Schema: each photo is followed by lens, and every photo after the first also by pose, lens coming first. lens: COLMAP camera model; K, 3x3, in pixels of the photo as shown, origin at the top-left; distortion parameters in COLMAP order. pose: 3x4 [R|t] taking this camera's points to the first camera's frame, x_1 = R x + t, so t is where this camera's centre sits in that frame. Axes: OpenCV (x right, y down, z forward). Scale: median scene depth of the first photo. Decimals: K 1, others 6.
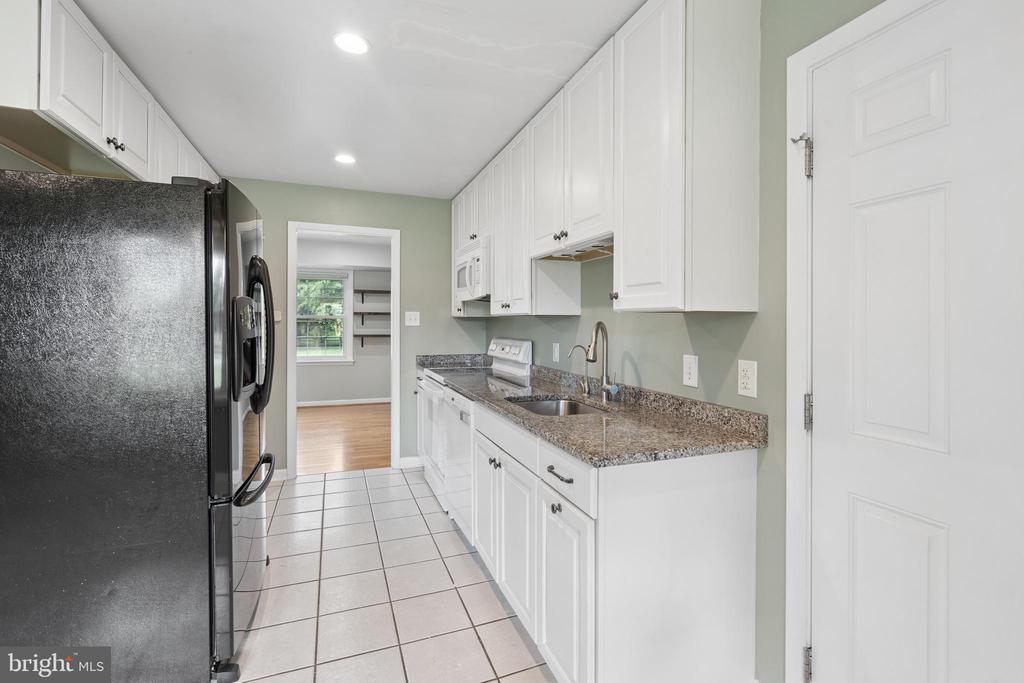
lens RADIAL K [[462.7, 0, 515.6], [0, 462.7, 321.1], [0, 0, 1]] dist [-0.001174, 0.000164]
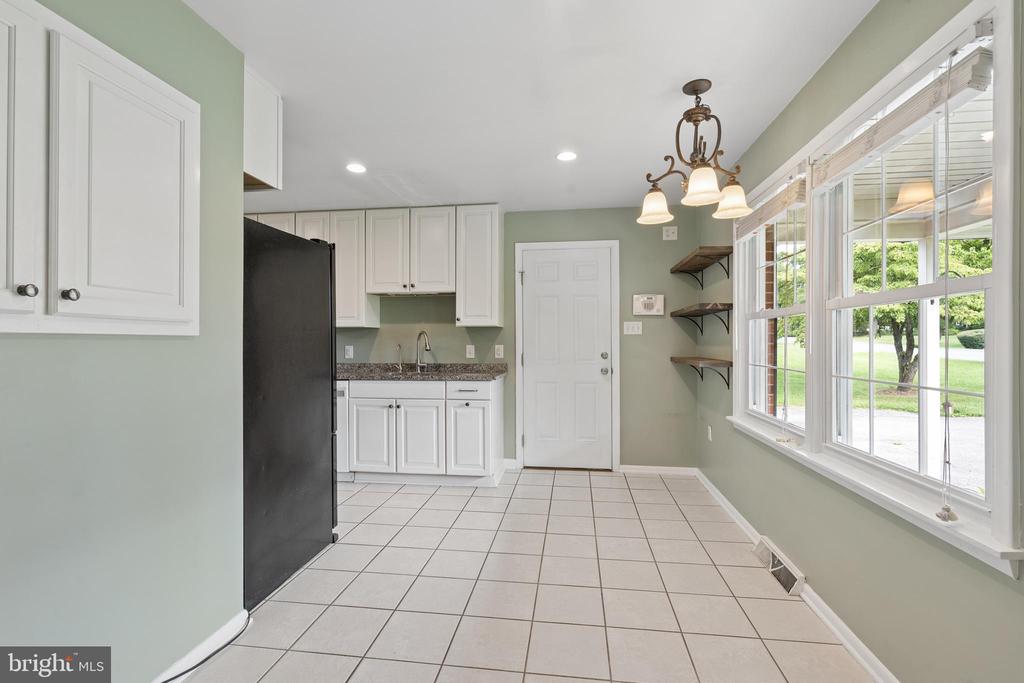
lens RADIAL K [[460.2, 0, 515.2], [0, 460.2, 337.6], [0, 0, 1]] dist [-0.002243, 0.000693]
pose [[0.488197, -0.001239, 0.872733, -1.685920], [0.004778, 0.999988, -0.001253, 0.041628], [-0.872720, 0.004781, 0.488197, -0.382562]]
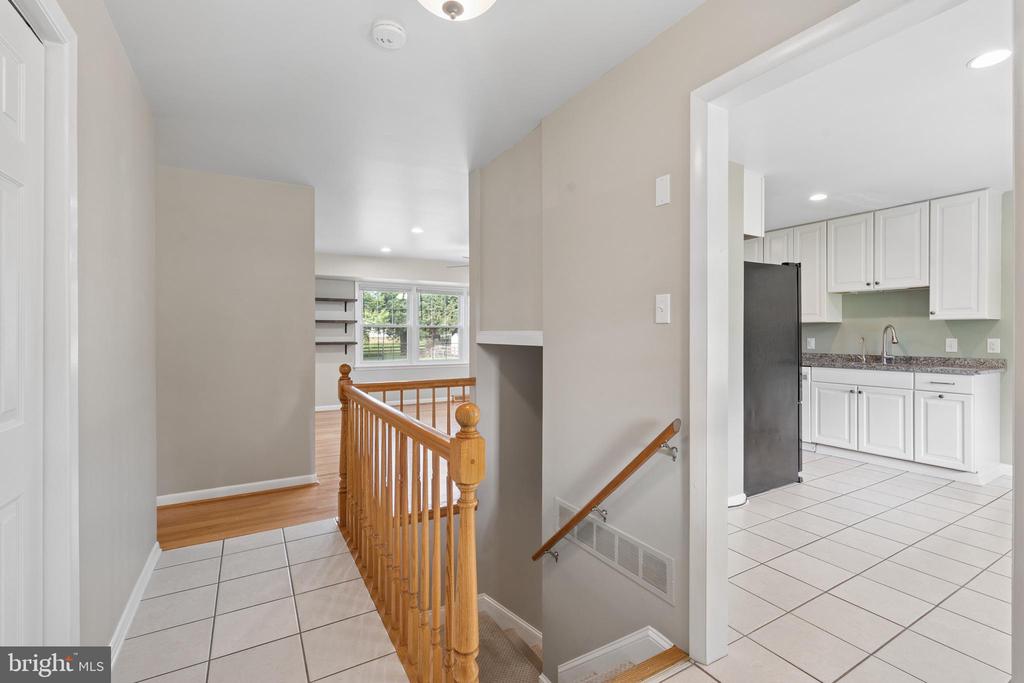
lens RADIAL K [[460.2, 0, 515.2], [0, 460.2, 337.6], [0, 0, 1]] dist [-0.002243, 0.000693]
pose [[0.988933, -0.011126, 0.147944, -2.252311], [0.009661, 0.999897, 0.010615, 0.025597], [-0.148047, -0.009068, 0.988939, -1.003966]]
